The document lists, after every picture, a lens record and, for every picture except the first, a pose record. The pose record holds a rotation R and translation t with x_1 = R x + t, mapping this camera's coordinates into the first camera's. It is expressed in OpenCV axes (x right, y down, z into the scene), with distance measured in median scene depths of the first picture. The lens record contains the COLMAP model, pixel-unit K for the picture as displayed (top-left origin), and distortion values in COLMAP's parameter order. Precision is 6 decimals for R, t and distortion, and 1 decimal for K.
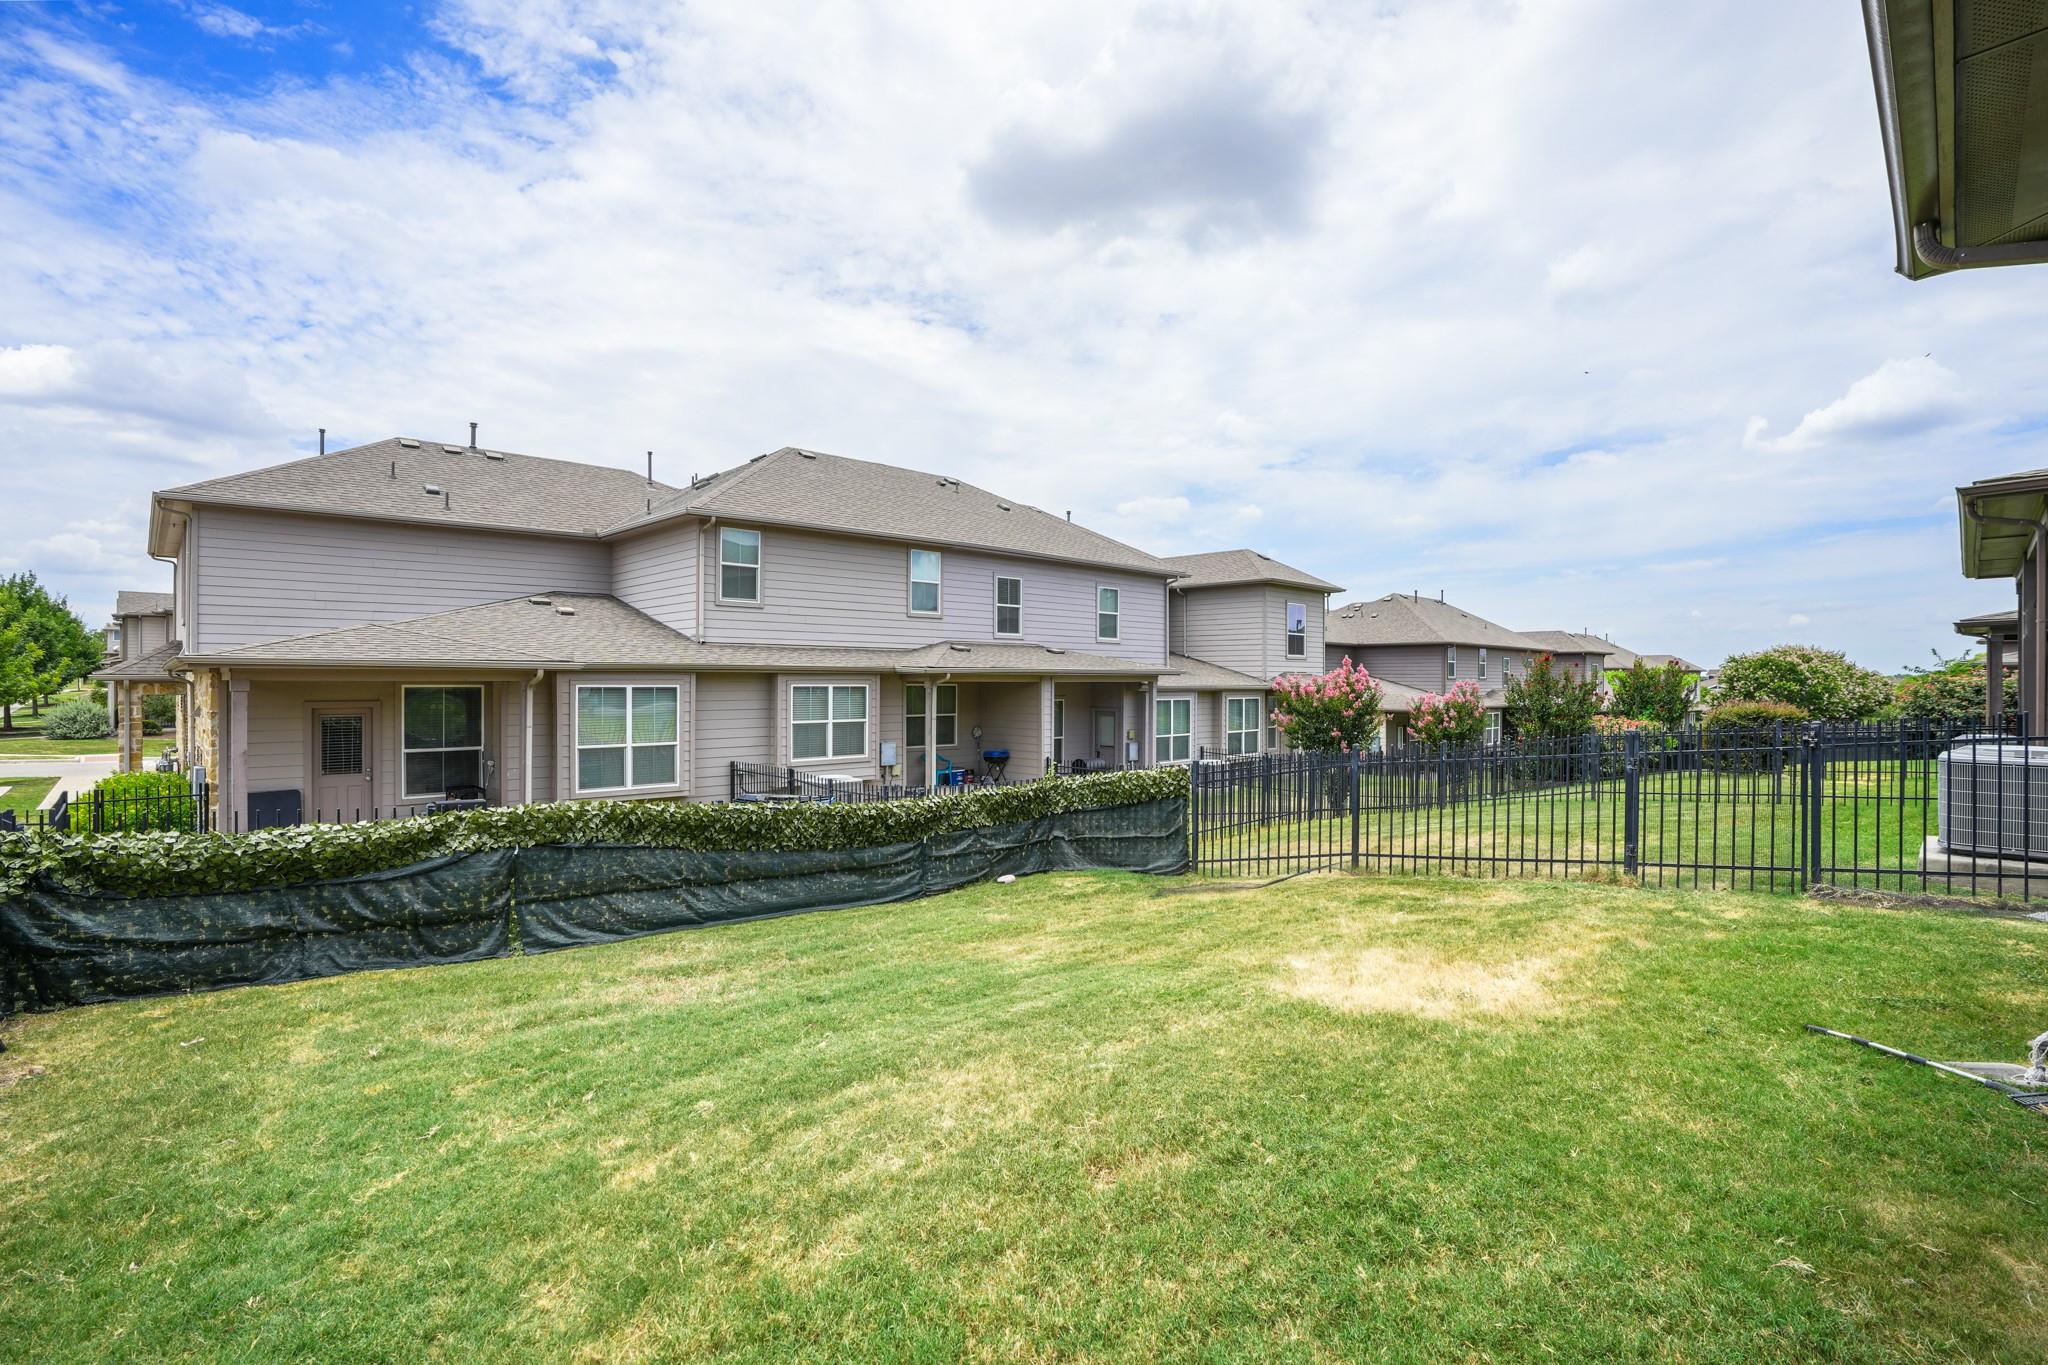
lens RADIAL K [[935.7, 0, 1034.3], [0, 935.7, 667.7], [0, 0, 1]] dist [-0.032665, 0.011721]
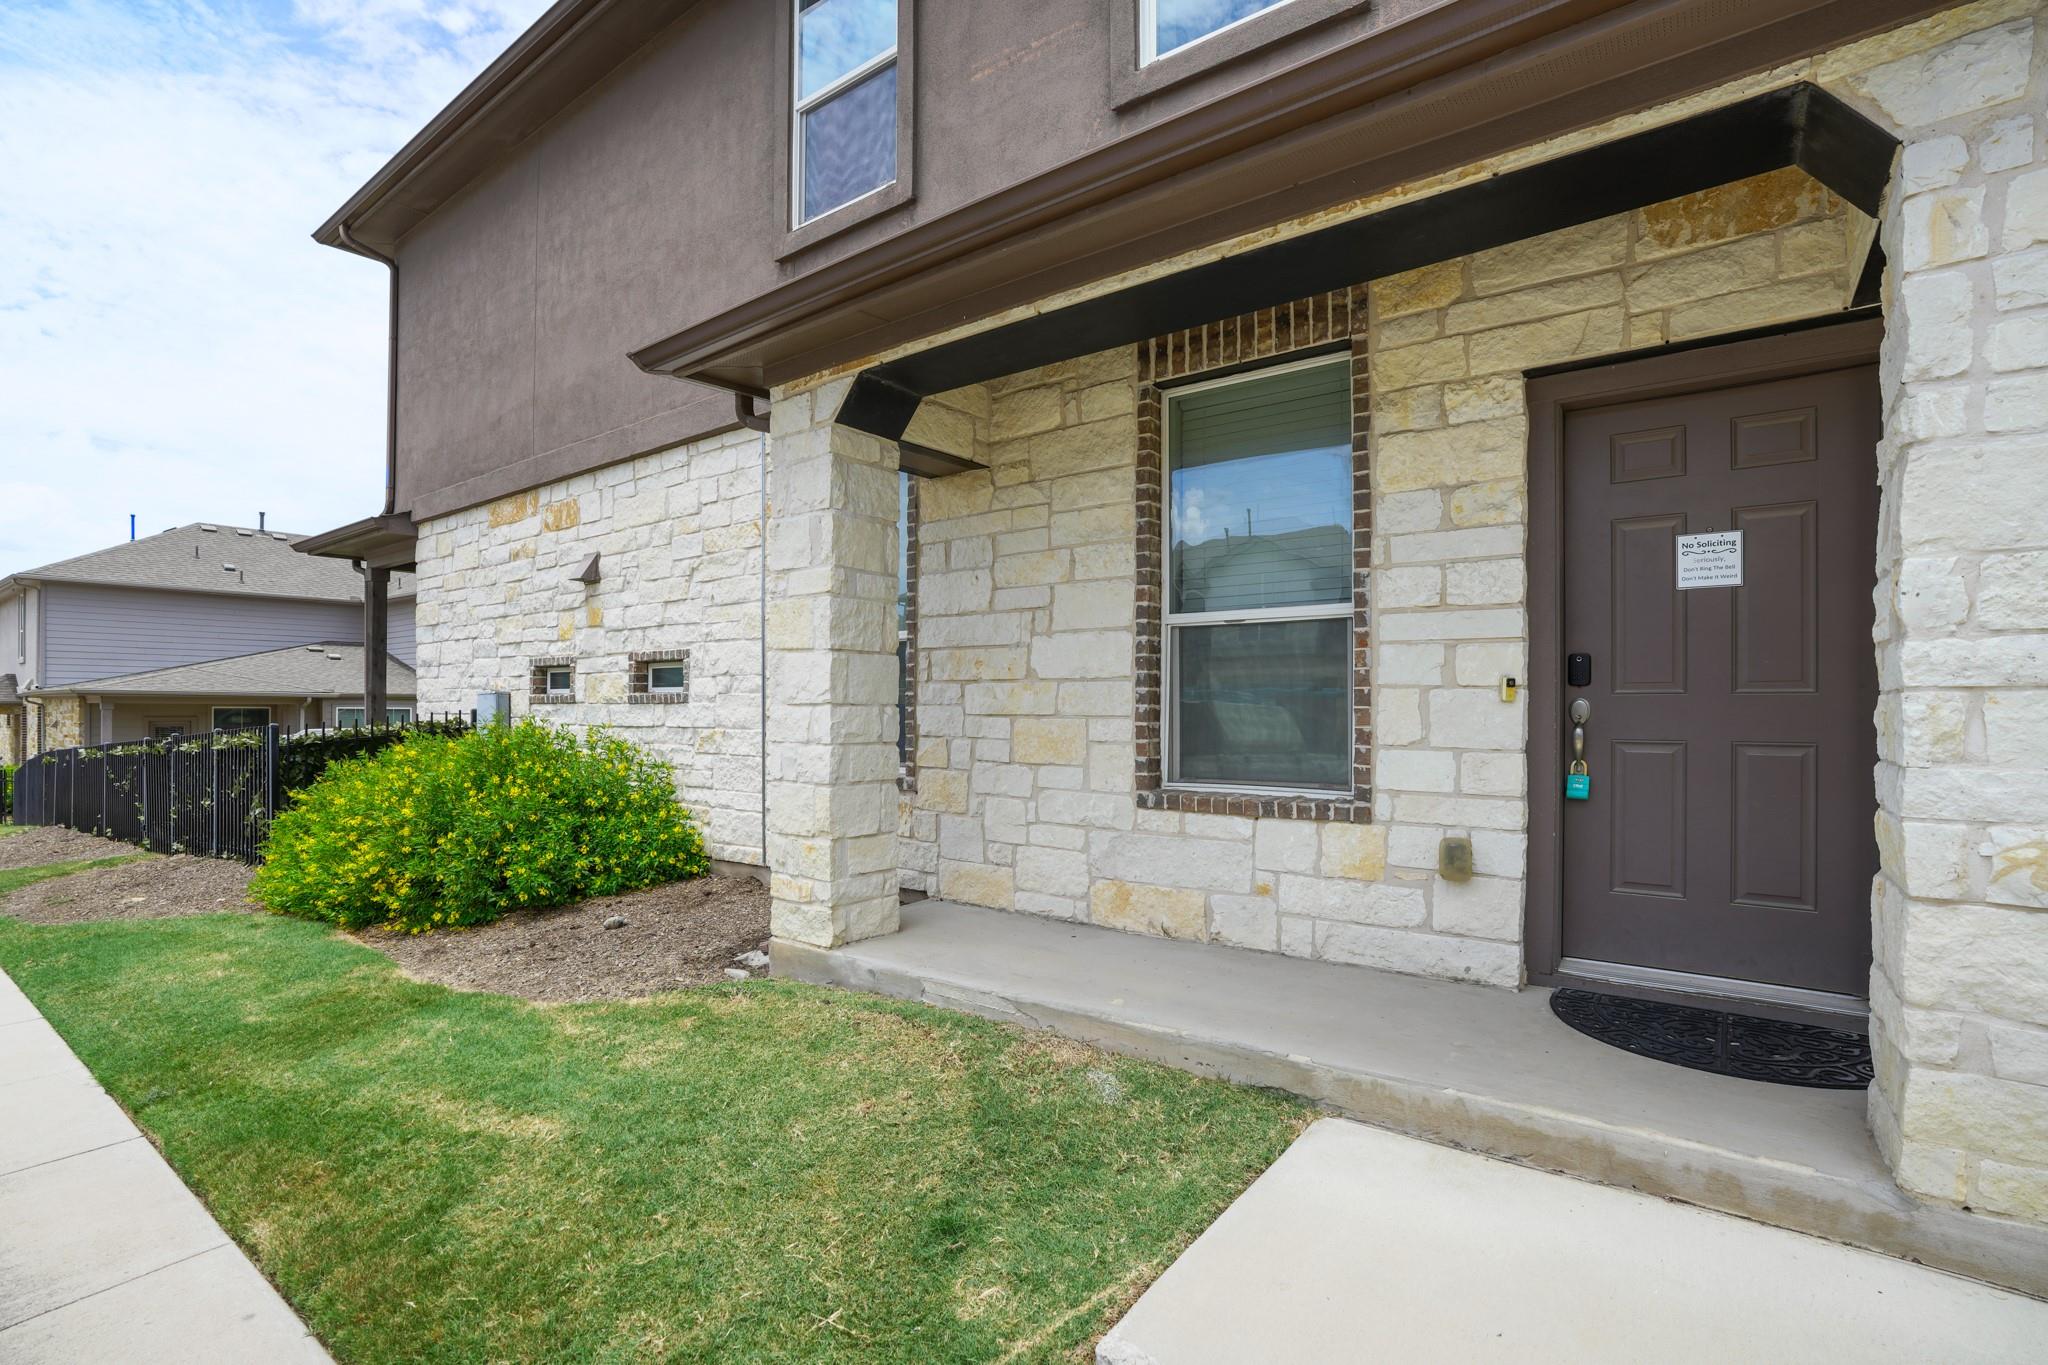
lens RADIAL K [[935.7, 0, 1021.1], [0, 935.7, 703.3], [0, 0, 1]] dist [-0.032665, 0.011721]
pose [[0.989764, -0.004624, 0.142639, 0.323580], [0.004164, 0.999985, 0.003526, 0.008860], [-0.142653, -0.002896, 0.989768, -0.529877]]
